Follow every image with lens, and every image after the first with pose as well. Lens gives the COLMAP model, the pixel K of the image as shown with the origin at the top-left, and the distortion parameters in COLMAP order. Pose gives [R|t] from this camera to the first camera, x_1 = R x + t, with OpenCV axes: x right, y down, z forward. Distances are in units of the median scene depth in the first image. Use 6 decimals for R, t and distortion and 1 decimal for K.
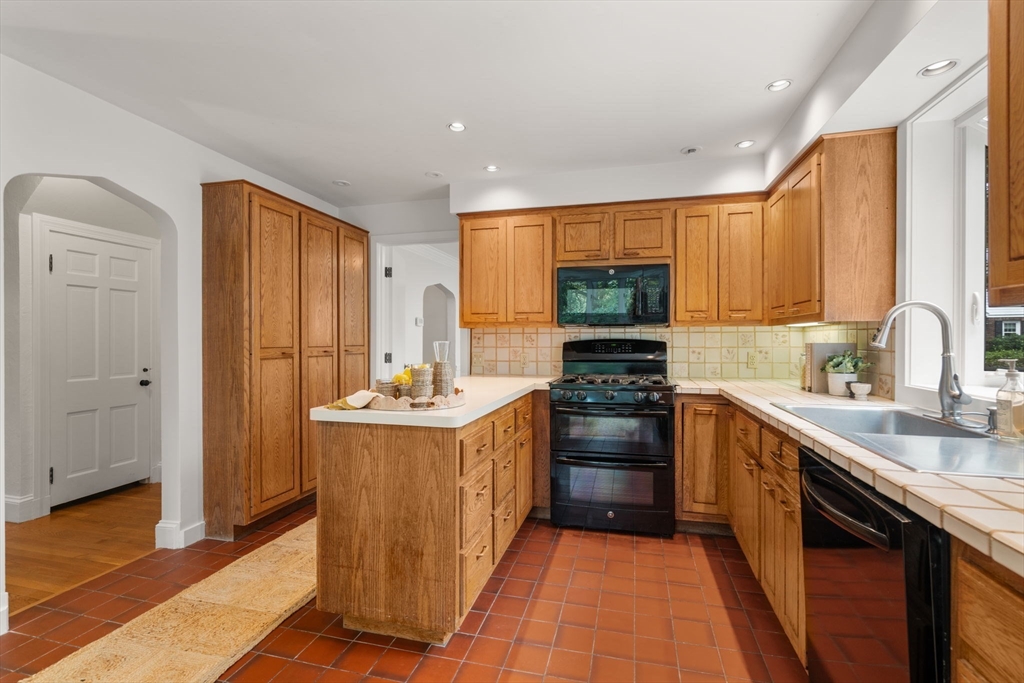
lens RADIAL K [[465.4, 0, 514.8], [0, 465.4, 340.7], [0, 0, 1]] dist [-0.002281, 0.001148]
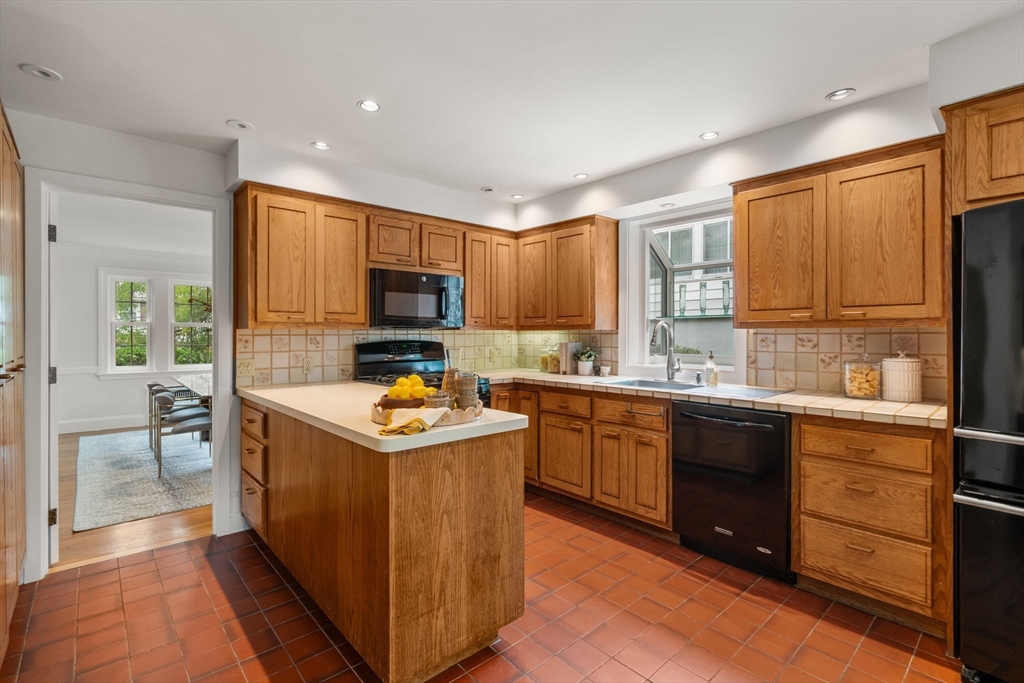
lens RADIAL K [[465.4, 0, 513.3], [0, 465.4, 335.9], [0, 0, 1]] dist [-0.002281, 0.001148]
pose [[0.560416, -0.005777, 0.828191, -0.557958], [0.004824, 0.999981, 0.003710, -0.017599], [-0.828197, 0.001916, 0.560433, 0.215854]]
